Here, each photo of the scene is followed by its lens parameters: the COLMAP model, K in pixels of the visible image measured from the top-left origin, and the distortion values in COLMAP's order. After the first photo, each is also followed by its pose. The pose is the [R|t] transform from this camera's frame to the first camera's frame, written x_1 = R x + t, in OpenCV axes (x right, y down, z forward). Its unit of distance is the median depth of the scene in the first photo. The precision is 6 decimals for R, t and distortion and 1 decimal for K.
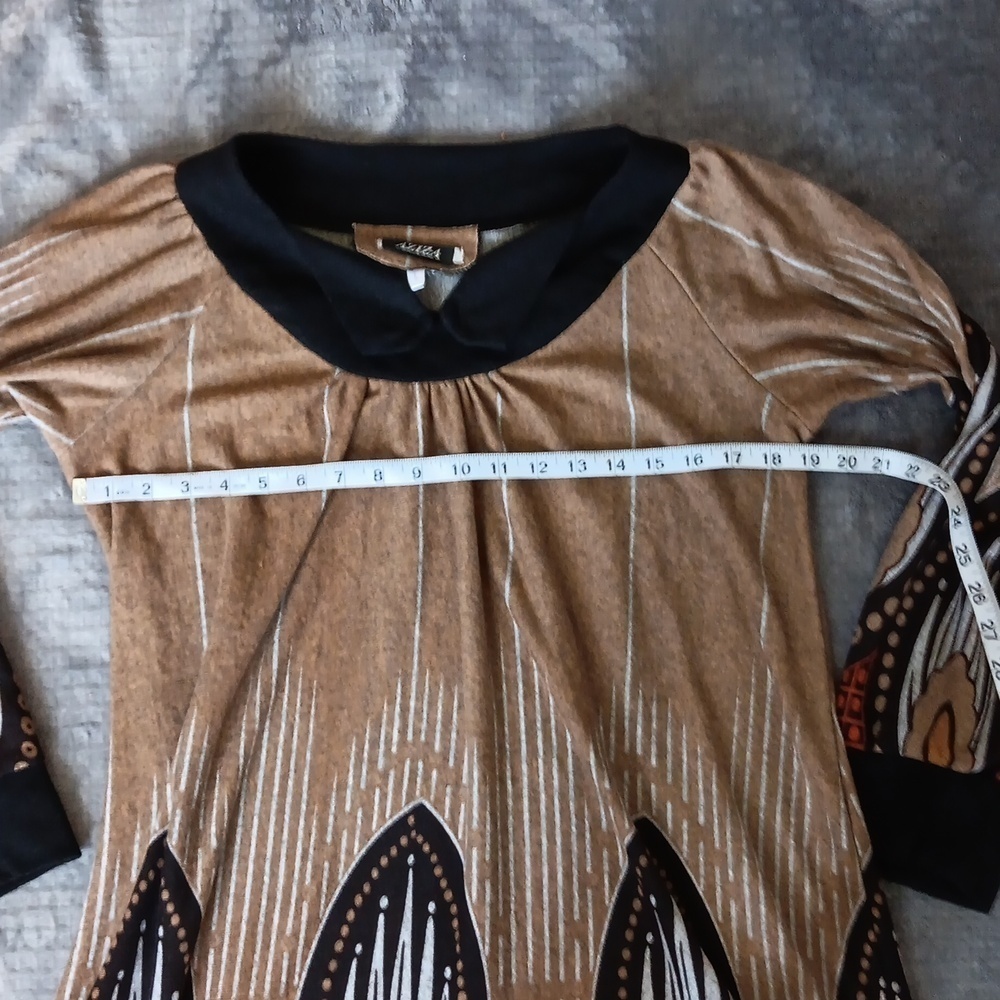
lens RADIAL K [[1717.4, 0, 517.1], [0, 1717.4, 482.5], [0, 0, 1]] dist [0.157647, -0.442300]
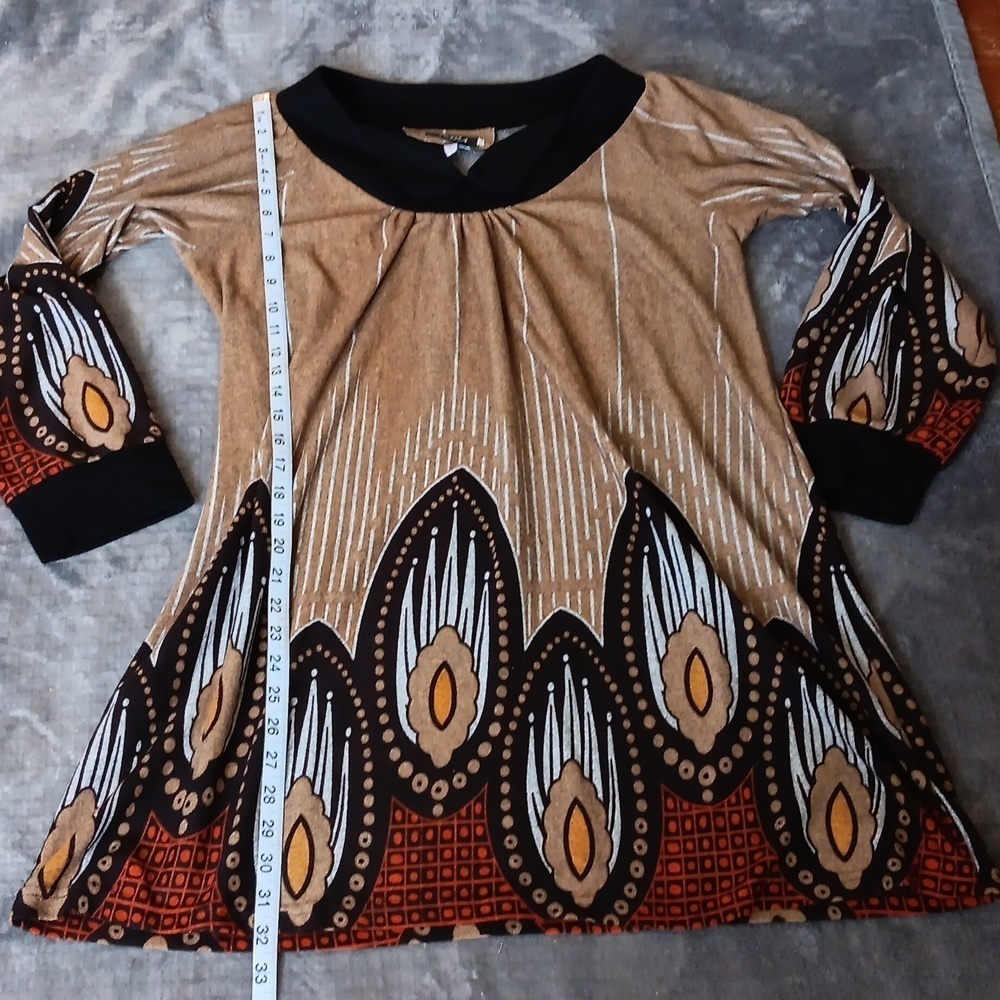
lens RADIAL K [[1717.4, 0, 517.1], [0, 1717.4, 482.5], [0, 0, 1]] dist [0.157647, -0.442300]
pose [[0.999116, -0.007862, 0.041293, -0.067321], [0.023836, 0.915109, -0.402501, 0.704539], [-0.034623, 0.403130, 0.914488, -0.157431]]
